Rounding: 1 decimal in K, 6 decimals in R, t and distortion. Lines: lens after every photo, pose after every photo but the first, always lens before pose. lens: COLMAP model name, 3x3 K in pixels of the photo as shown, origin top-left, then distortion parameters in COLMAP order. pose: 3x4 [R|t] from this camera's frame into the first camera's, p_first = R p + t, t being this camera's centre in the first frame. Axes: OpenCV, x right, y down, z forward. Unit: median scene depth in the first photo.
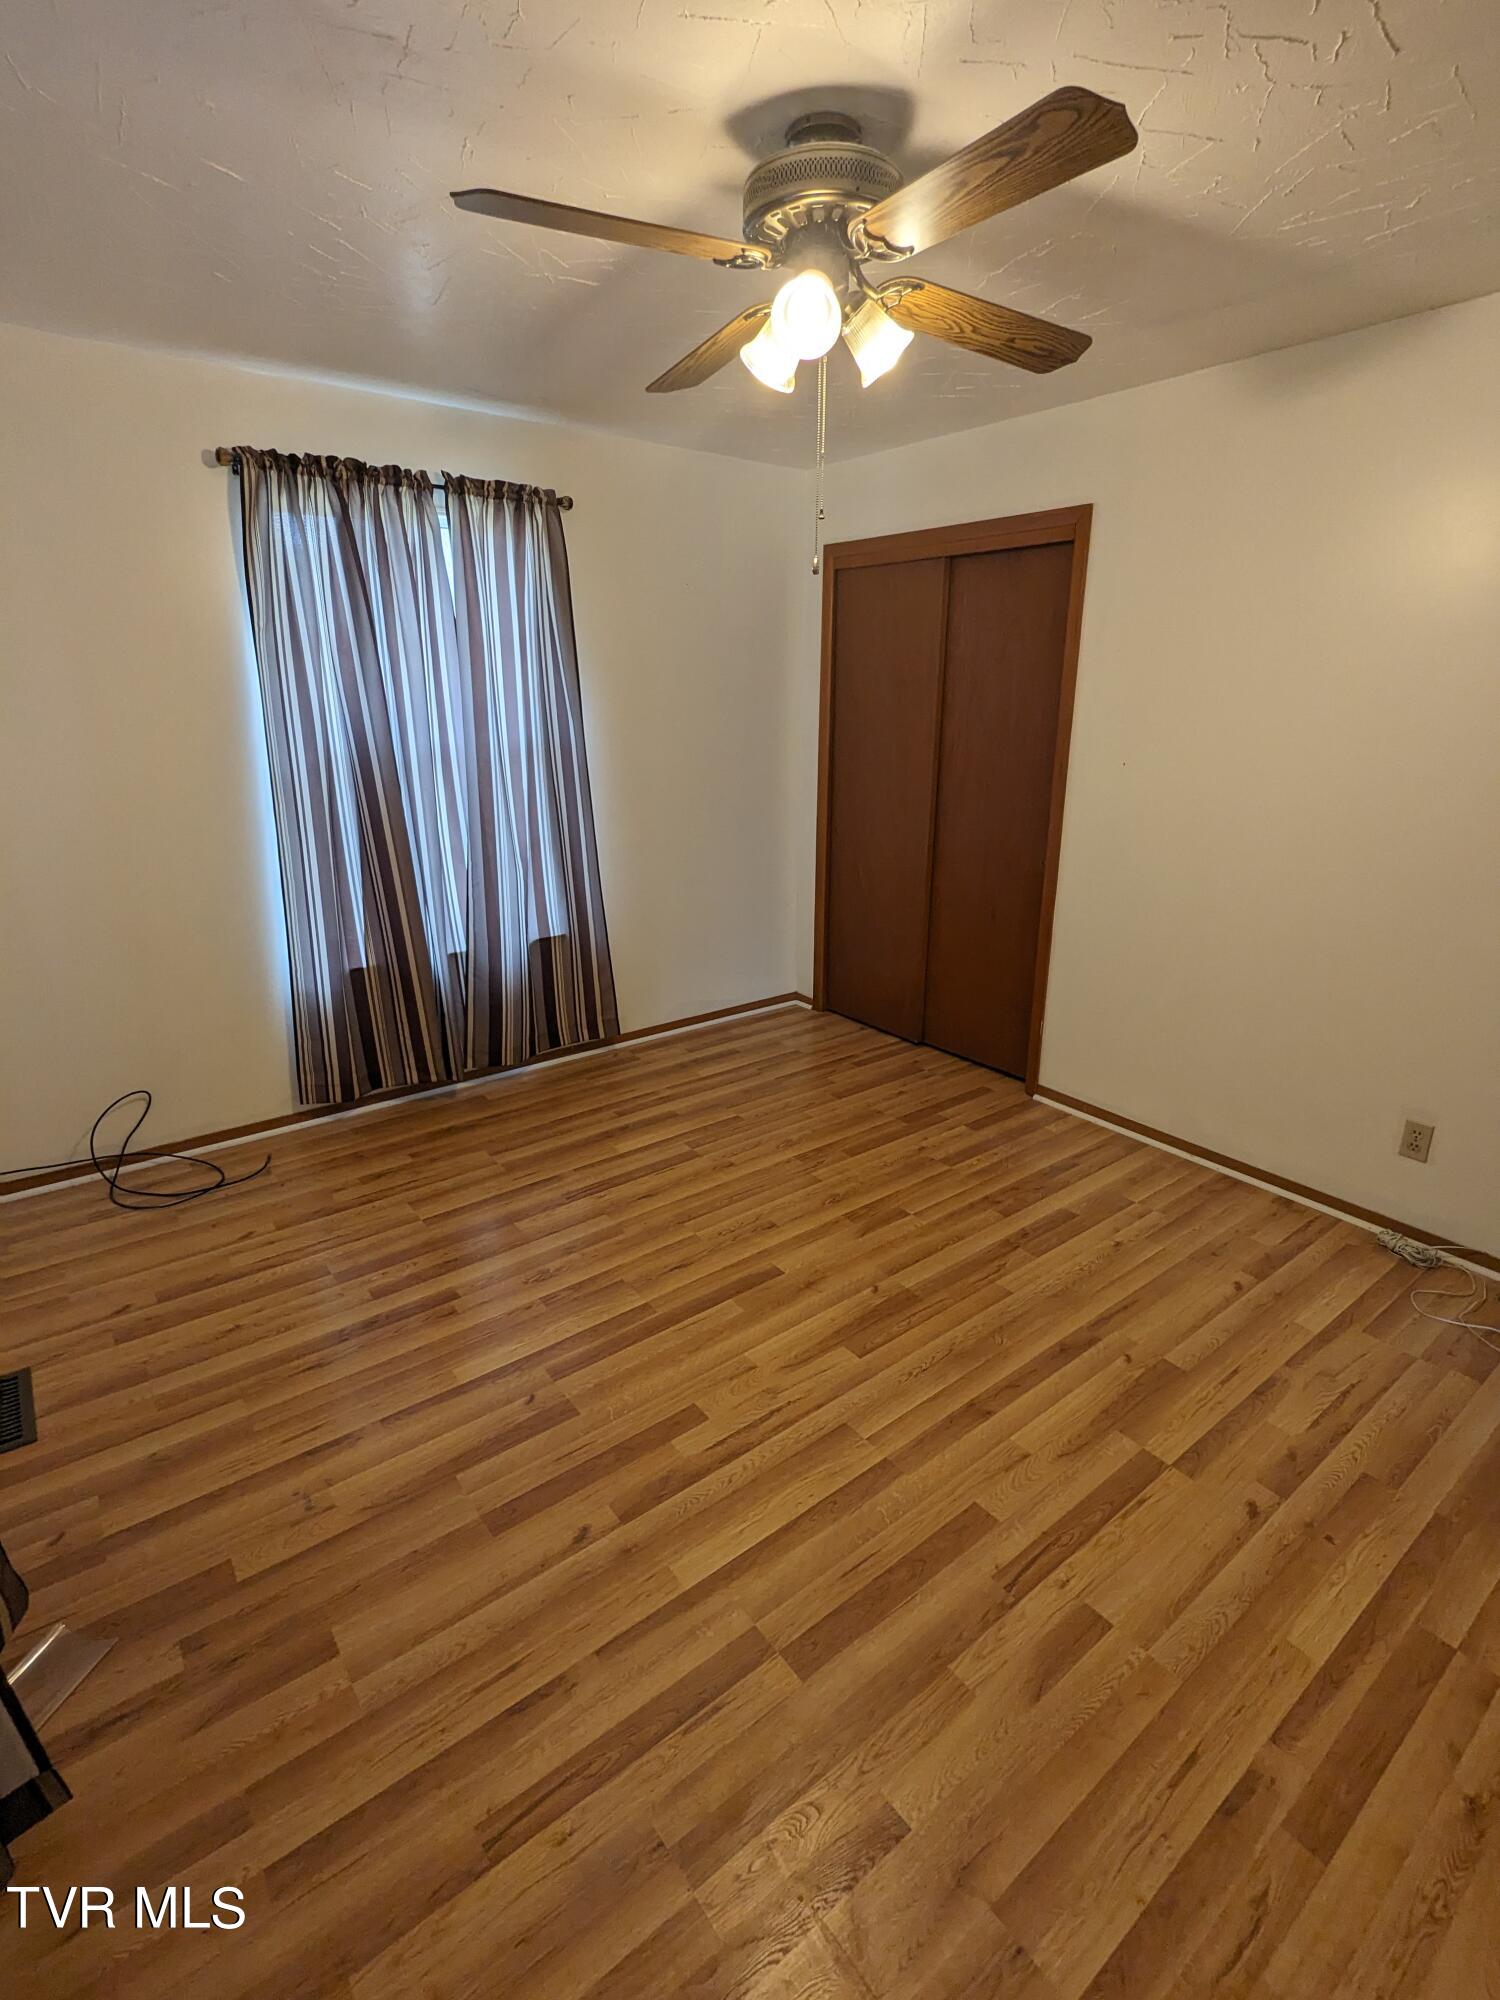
lens RADIAL K [[972.0, 0, 731.1], [0, 972.0, 985.7], [0, 0, 1]] dist [0.001782, 0.000586]
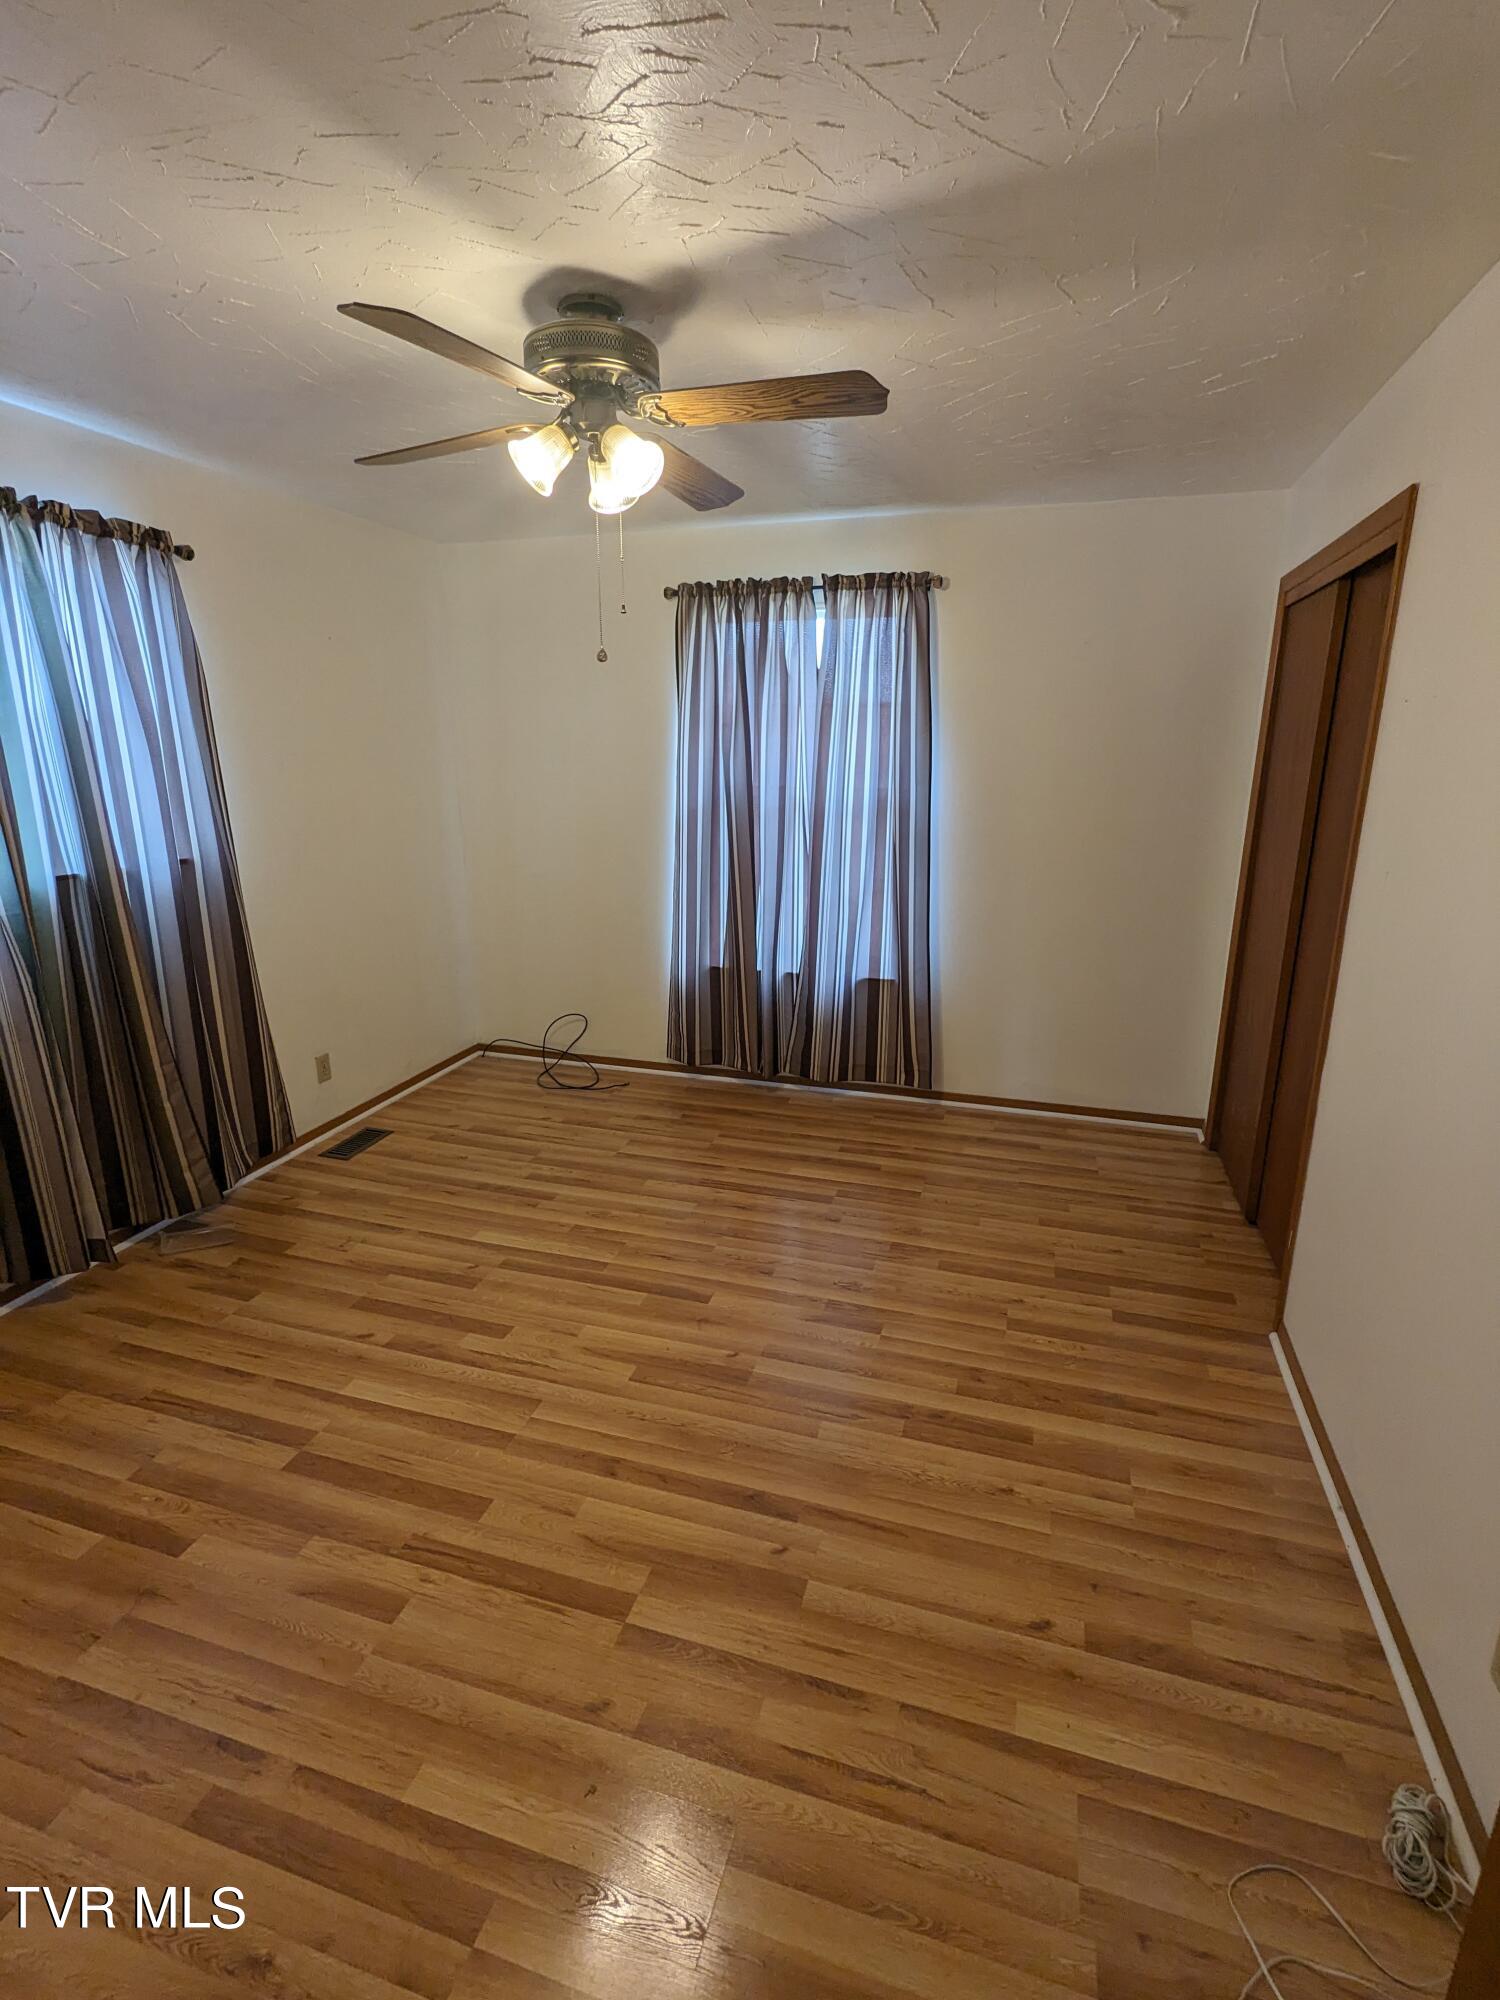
lens RADIAL K [[945.6, 0, 755.8], [0, 945.6, 998.5], [0, 0, 1]] dist [0.003221, 0.000947]
pose [[0.573339, 0.212053, -0.791401, 0.765687], [-0.238739, 0.967249, 0.086214, -0.117743], [0.783764, 0.139509, 0.605187, 0.341188]]
